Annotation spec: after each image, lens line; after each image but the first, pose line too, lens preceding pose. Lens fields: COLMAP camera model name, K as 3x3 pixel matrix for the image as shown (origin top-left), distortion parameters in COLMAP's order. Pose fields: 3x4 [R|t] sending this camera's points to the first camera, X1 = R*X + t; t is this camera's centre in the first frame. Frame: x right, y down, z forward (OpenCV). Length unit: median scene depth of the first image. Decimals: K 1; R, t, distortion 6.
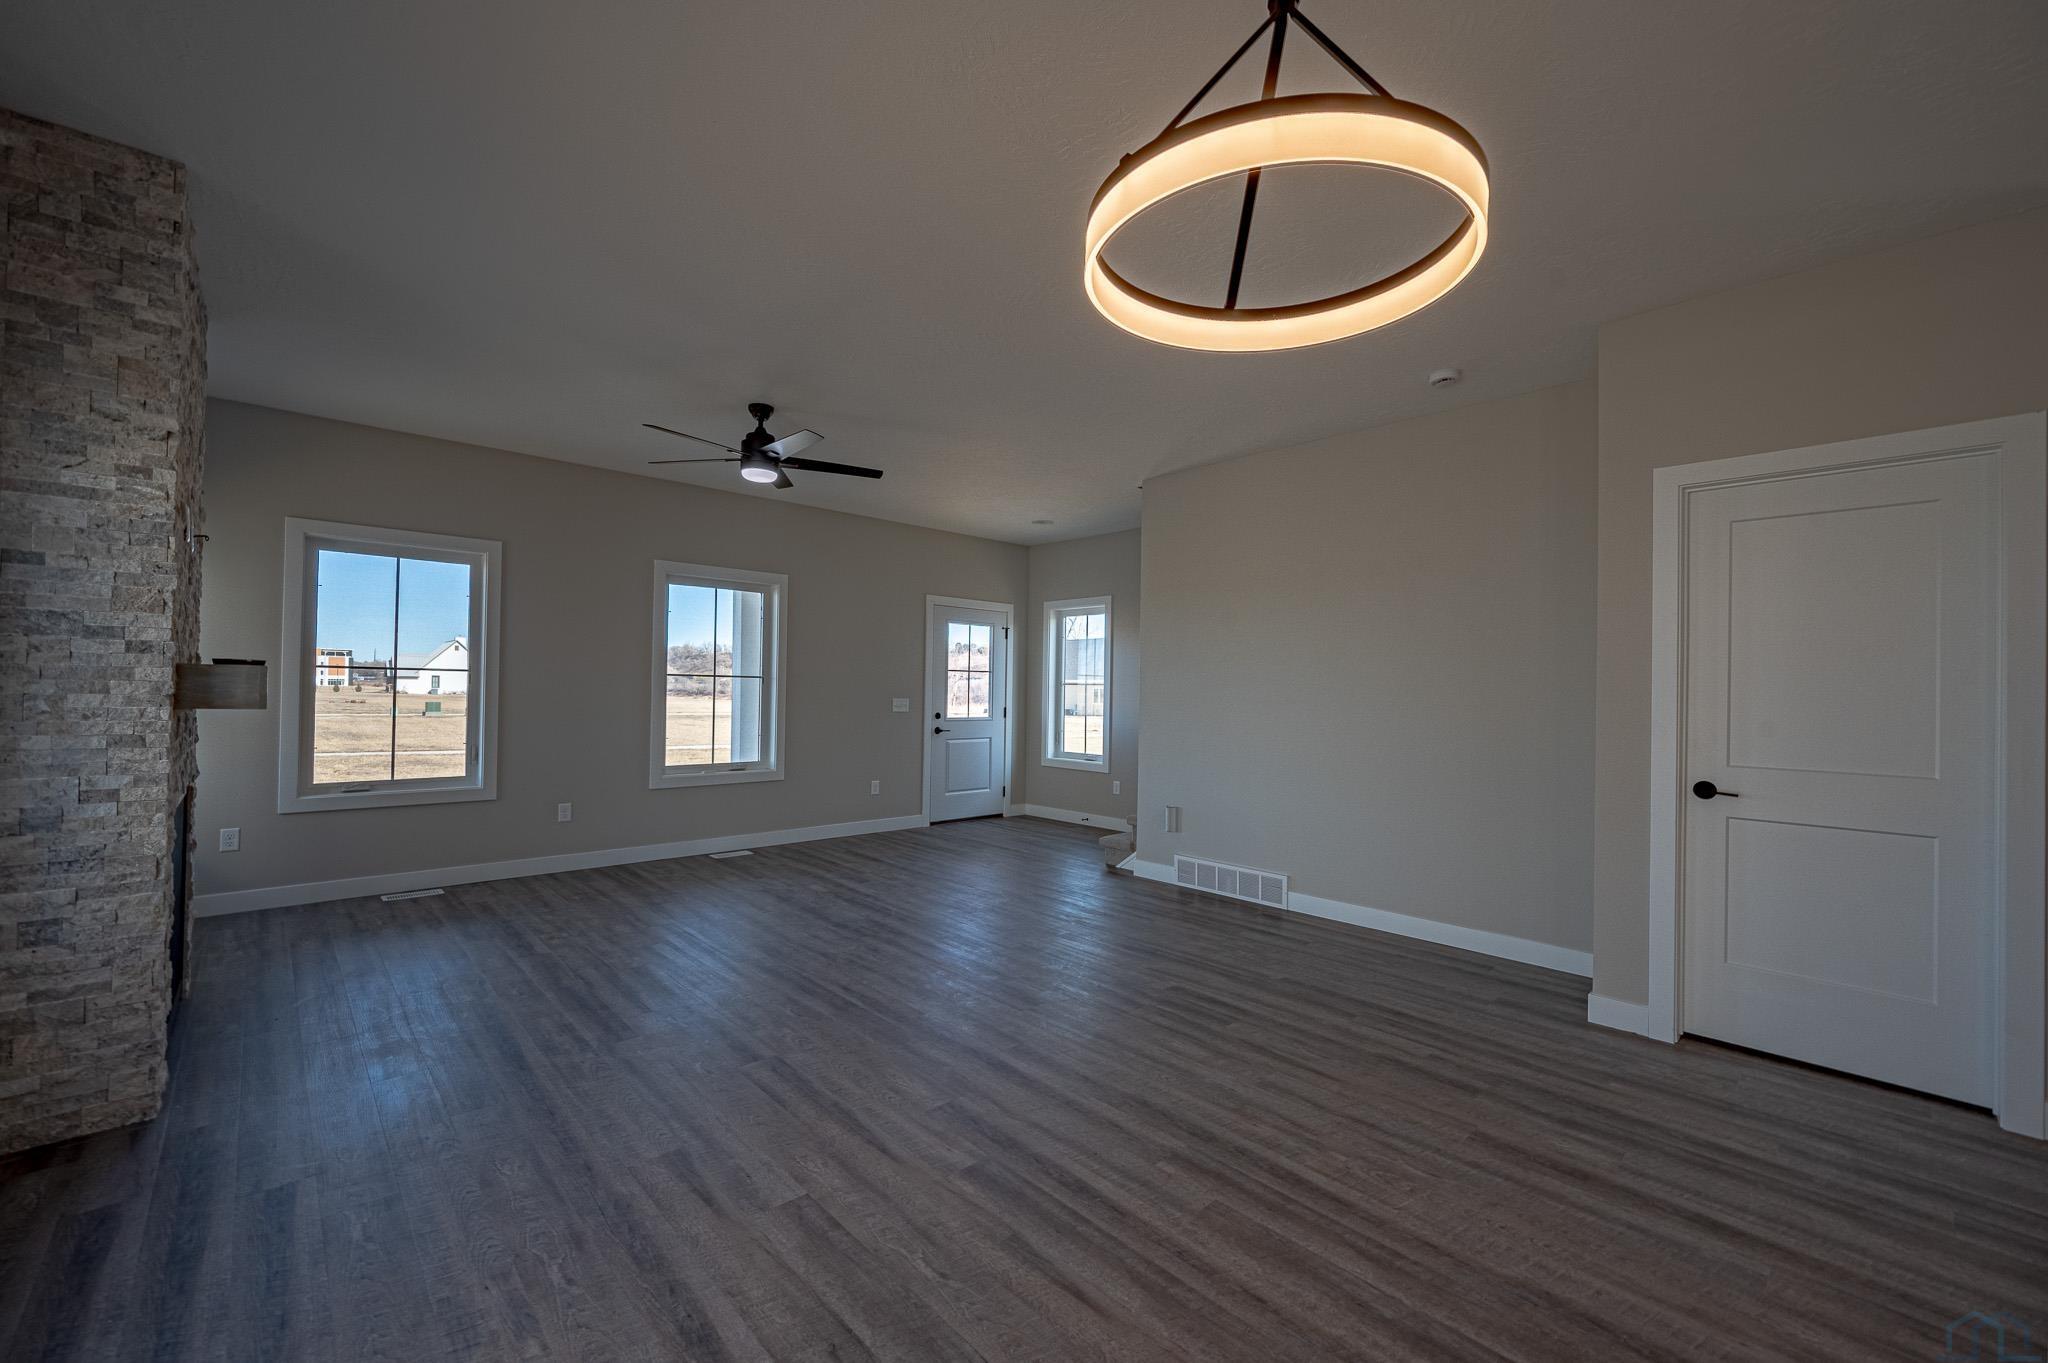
lens RADIAL K [[825.1, 0, 1013.6], [0, 825.1, 673.6], [0, 0, 1]] dist [0.003367, -0.000226]
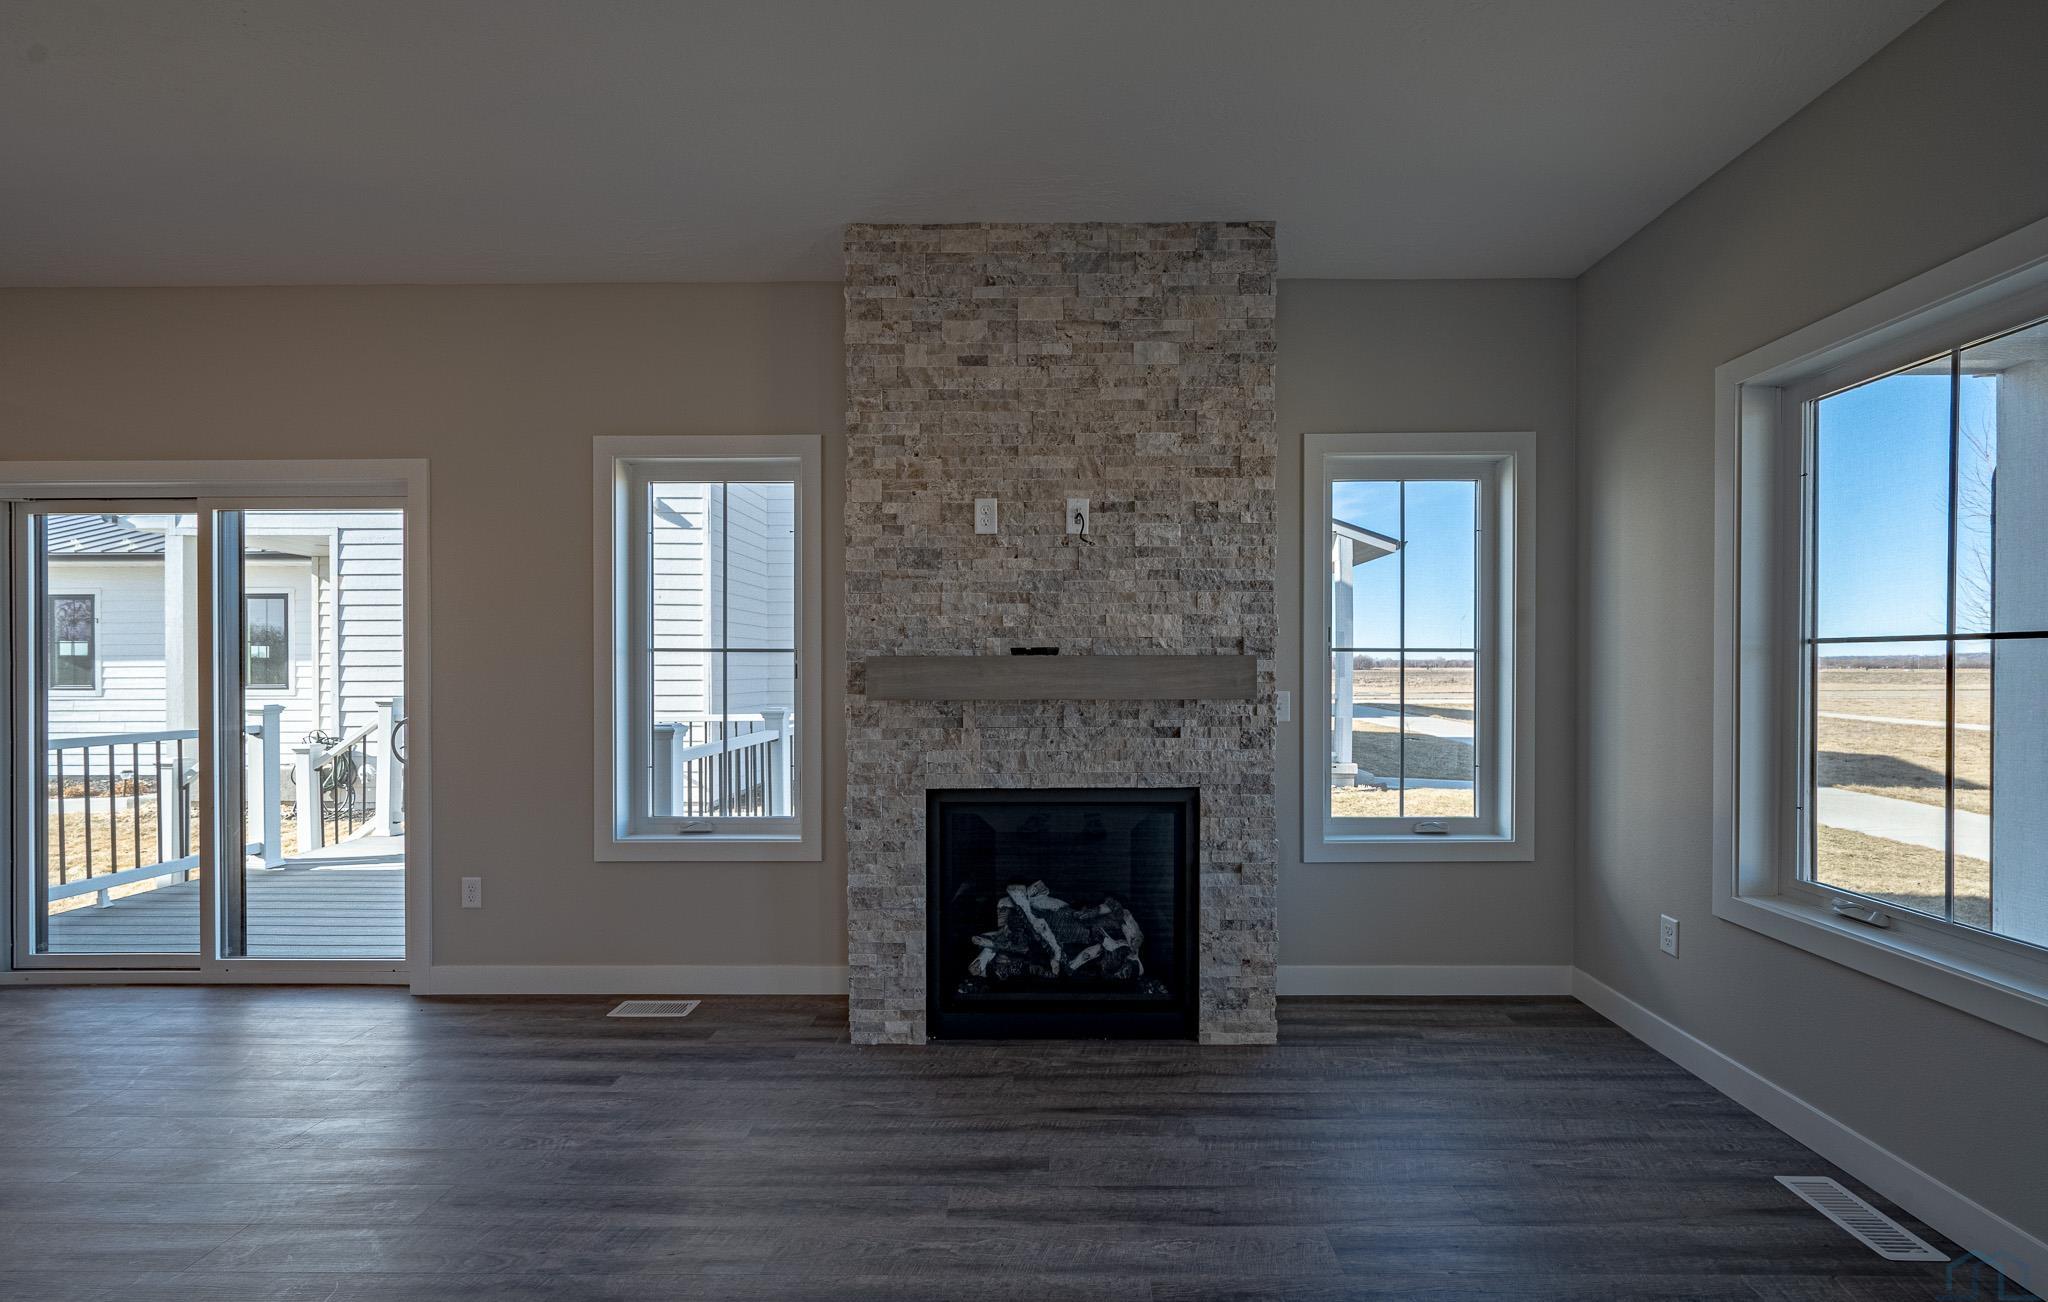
lens RADIAL K [[850.8, 0, 1062.9], [0, 850.8, 675.4], [0, 0, 1]] dist [-0.000109, 0.000202]
pose [[-0.675609, -0.010899, -0.737180, -0.284277], [0.004489, 0.999811, -0.018896, 0.031338], [0.737247, -0.016076, -0.675432, 1.688978]]
